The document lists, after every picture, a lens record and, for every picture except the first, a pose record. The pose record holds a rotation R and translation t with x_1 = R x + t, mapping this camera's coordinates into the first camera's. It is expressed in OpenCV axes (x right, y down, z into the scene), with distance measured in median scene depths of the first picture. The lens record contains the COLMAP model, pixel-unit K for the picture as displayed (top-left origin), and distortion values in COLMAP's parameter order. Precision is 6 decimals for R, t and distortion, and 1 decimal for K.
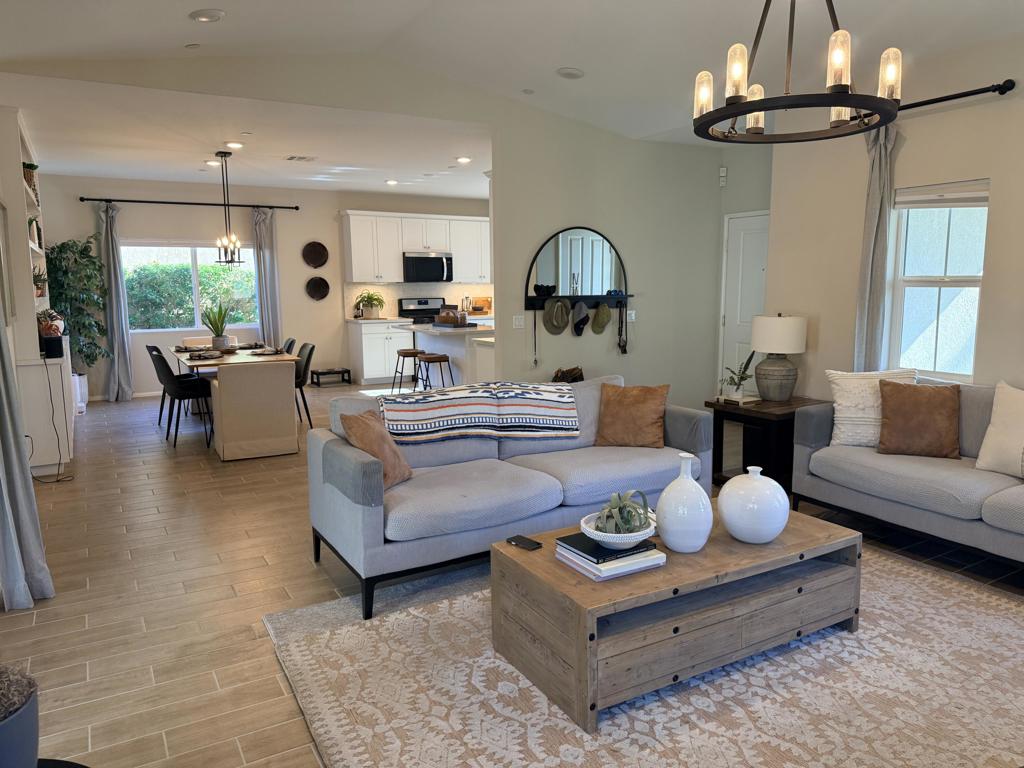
lens RADIAL K [[725.6, 0, 511.4], [0, 725.6, 391.4], [0, 0, 1]] dist [0.033391, -0.038557]
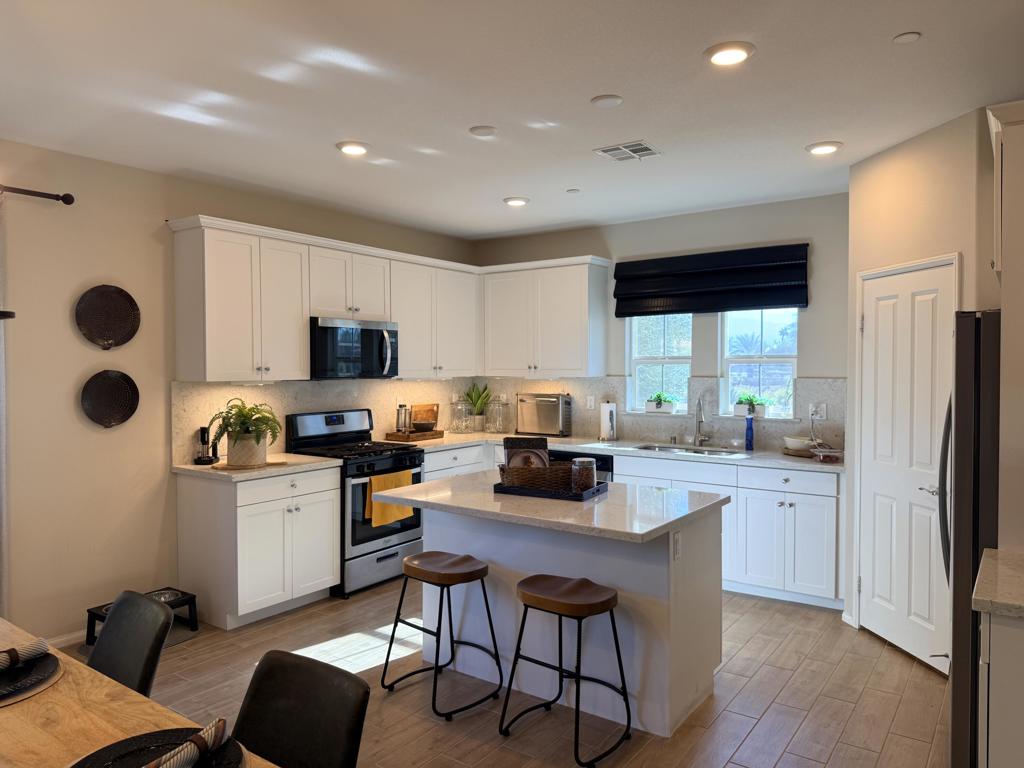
lens RADIAL K [[725.6, 0, 485.9], [0, 725.6, 372.0], [0, 0, 1]] dist [0.033391, -0.038557]
pose [[0.917989, -0.004511, 0.396581, -0.229790], [0.060077, 0.989979, -0.127802, -0.089136], [-0.392030, 0.141146, 0.909060, 0.532122]]
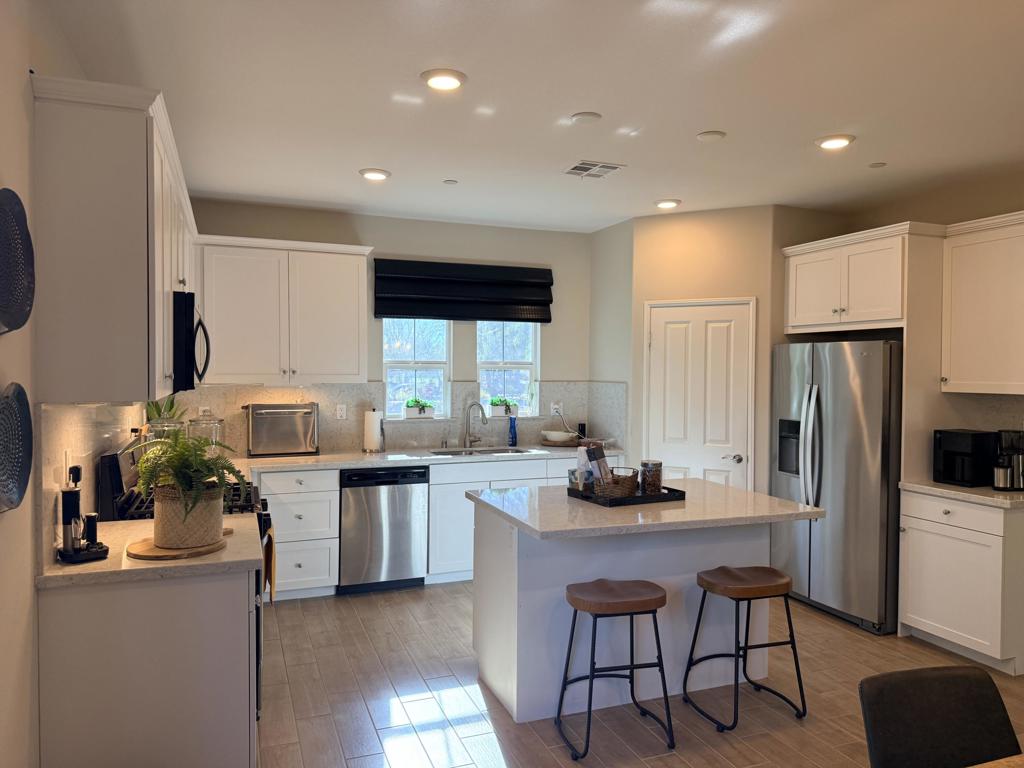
lens RADIAL K [[725.6, 0, 505.0], [0, 725.6, 379.7], [0, 0, 1]] dist [0.033391, -0.038557]
pose [[0.158157, -0.011727, 0.987344, -0.377178], [0.141662, 0.989855, -0.010935, -0.124912], [-0.977199, 0.141599, 0.158214, 0.768842]]
